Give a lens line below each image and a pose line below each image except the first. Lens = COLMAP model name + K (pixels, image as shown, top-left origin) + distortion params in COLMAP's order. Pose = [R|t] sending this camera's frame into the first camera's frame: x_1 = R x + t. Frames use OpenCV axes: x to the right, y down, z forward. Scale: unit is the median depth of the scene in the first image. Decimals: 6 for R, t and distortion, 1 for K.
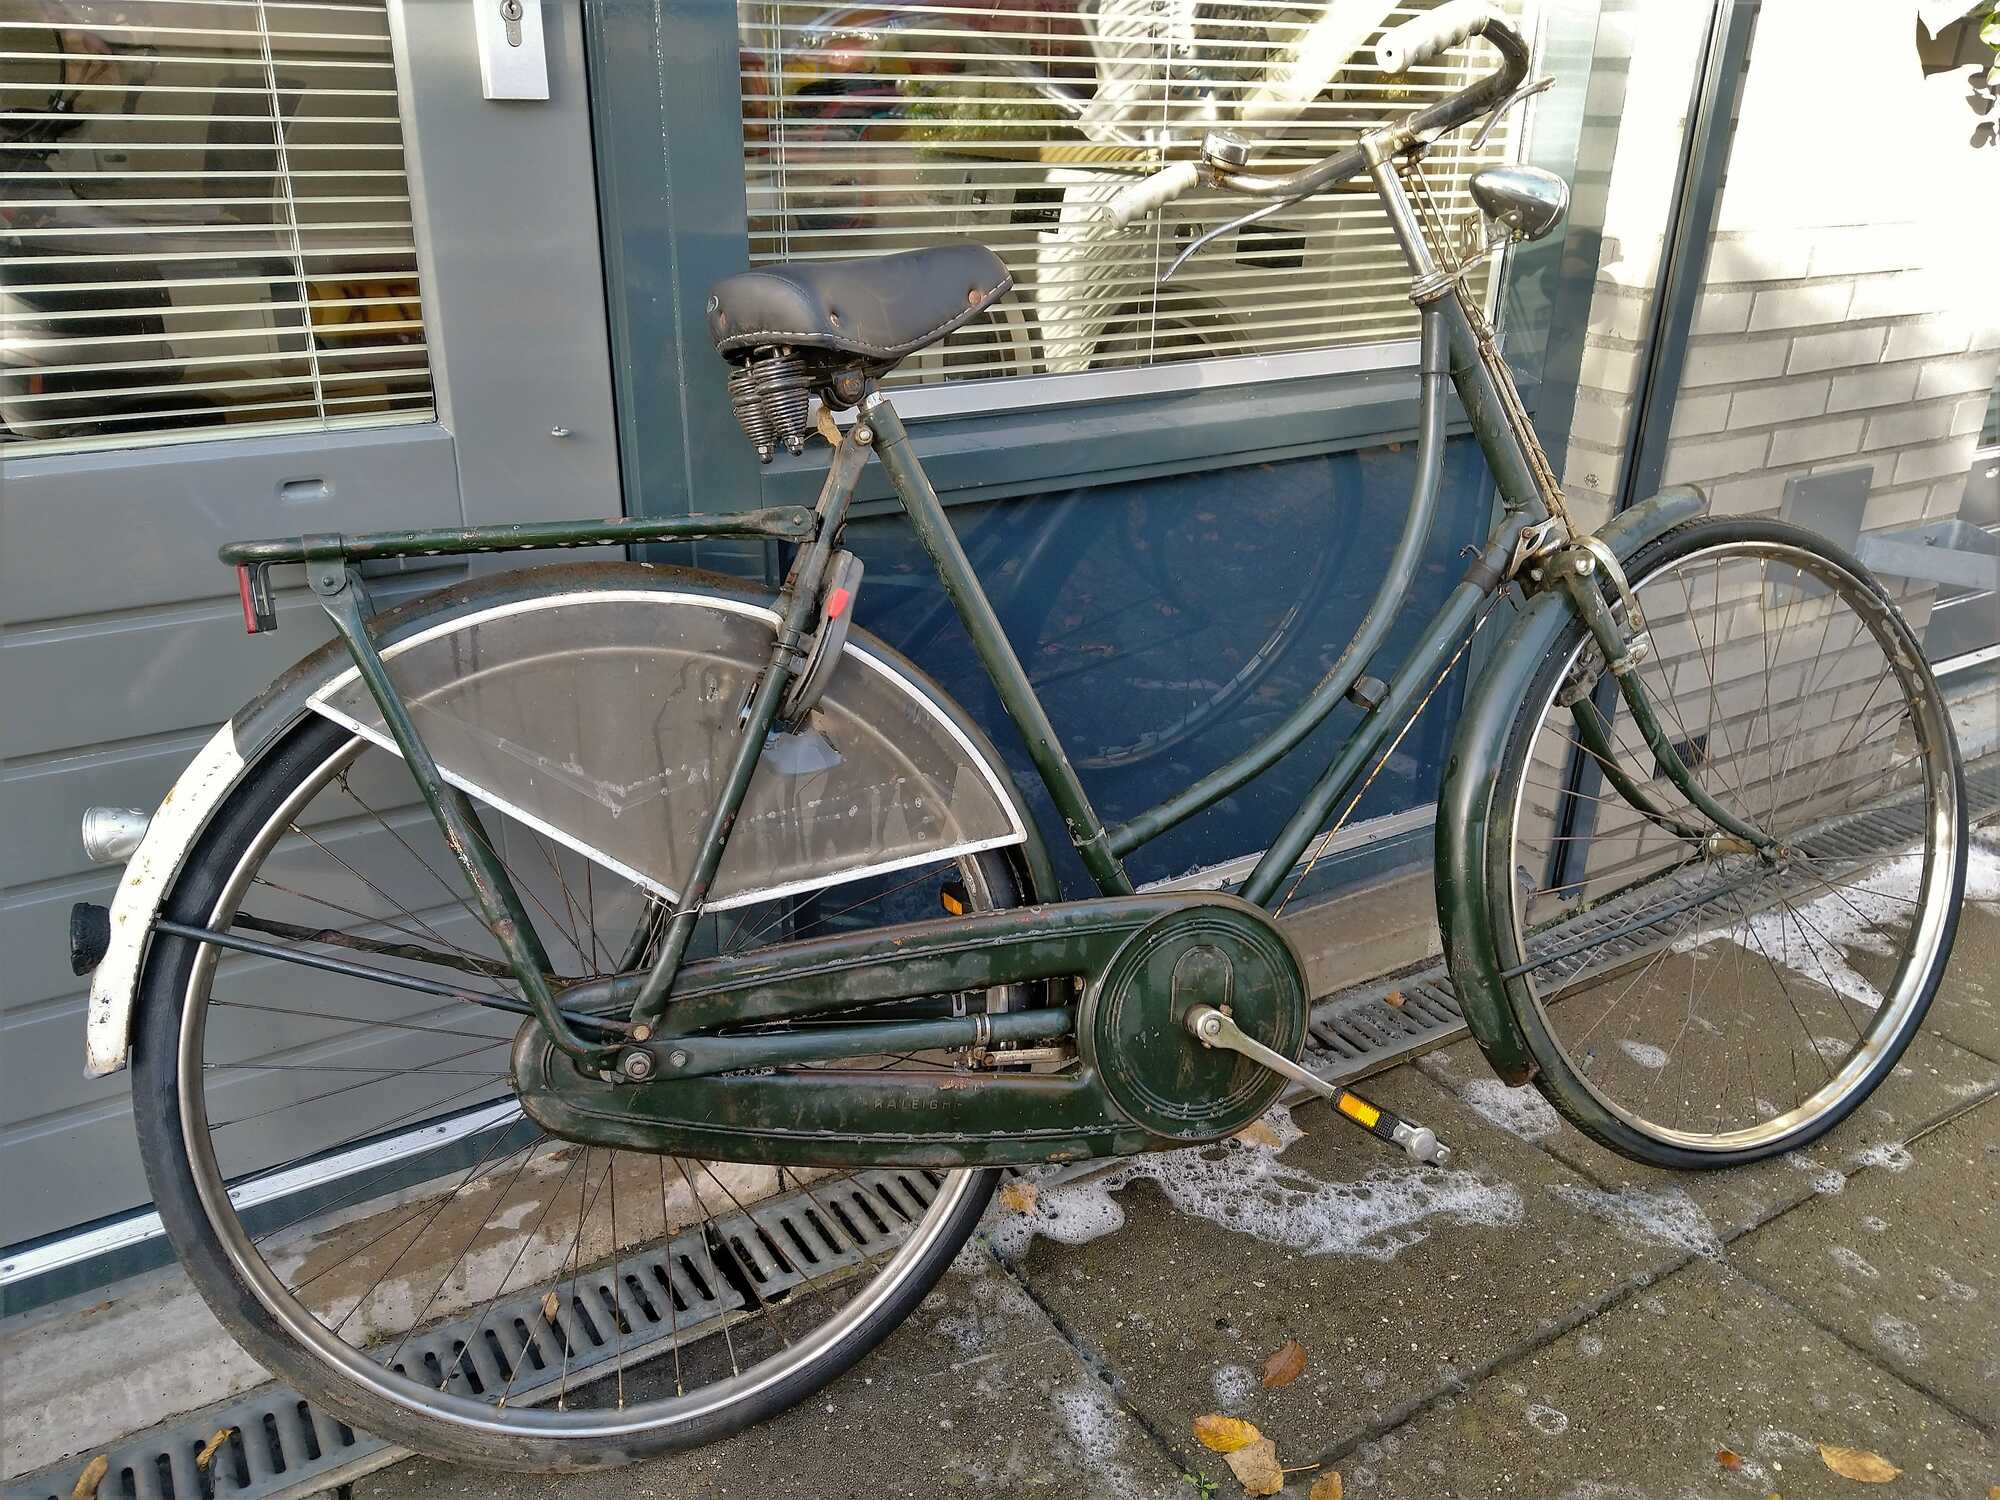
lens RADIAL K [[1480.4, 0, 997.8], [0, 1480.4, 744.3], [0, 0, 1]] dist [0.001501, -0.003394]
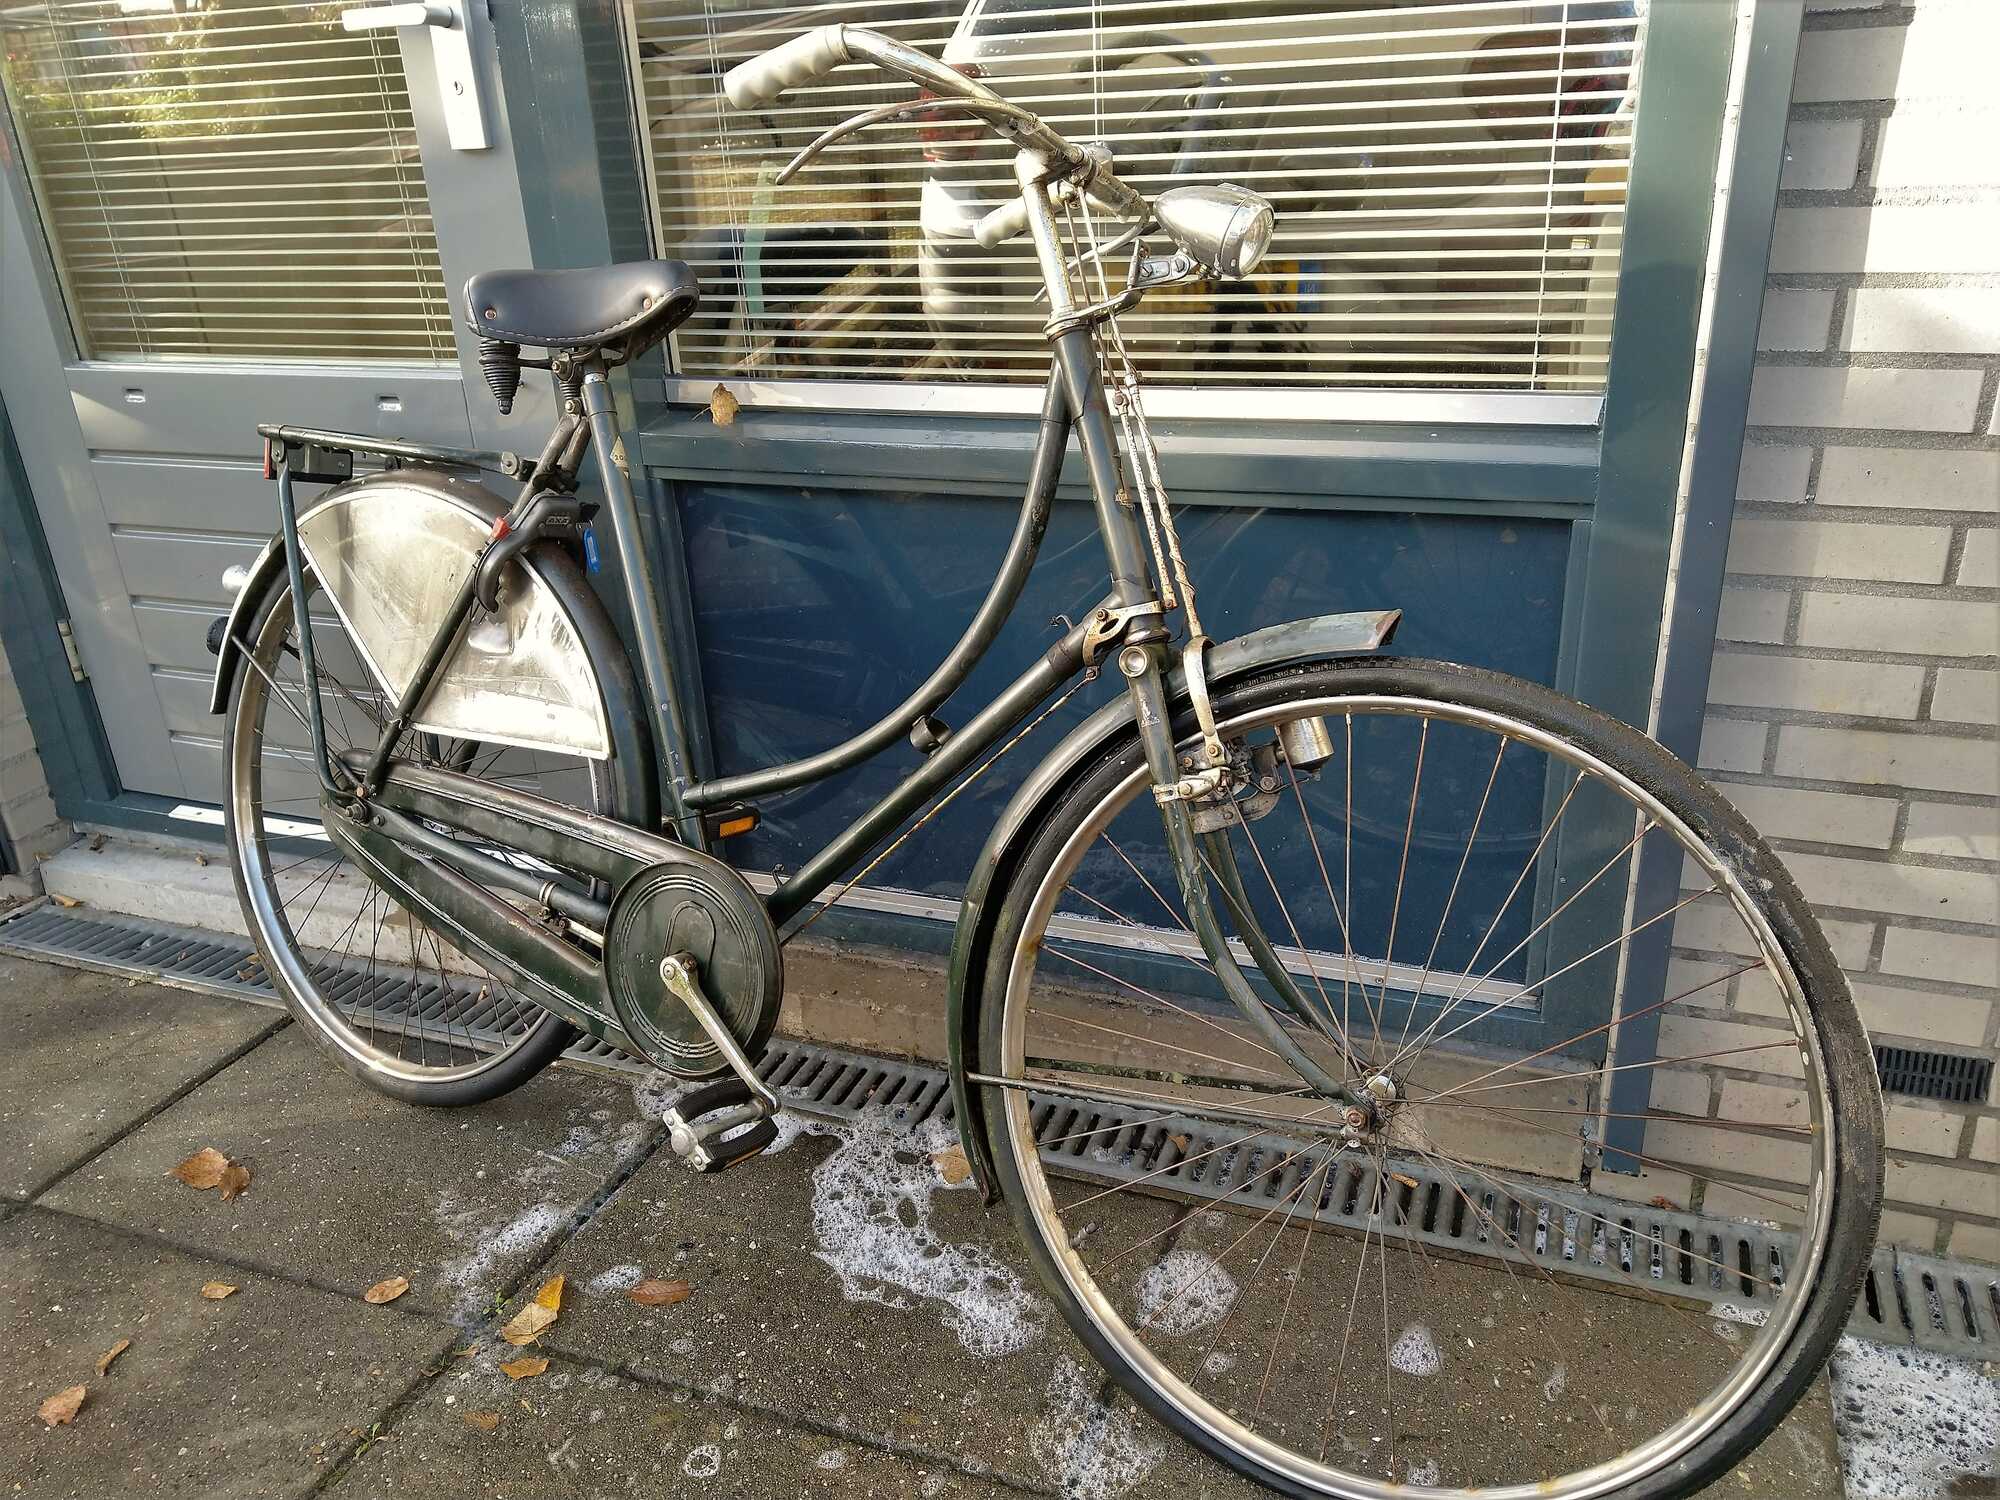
lens RADIAL K [[1480.4, 0, 1005.4], [0, 1480.4, 754.8], [0, 0, 1]] dist [0.001501, -0.003394]
pose [[0.629630, 0.278064, -0.725428, 0.931465], [-0.260278, 0.955291, 0.140266, -0.163088], [0.731998, 0.100497, 0.673854, 0.366449]]
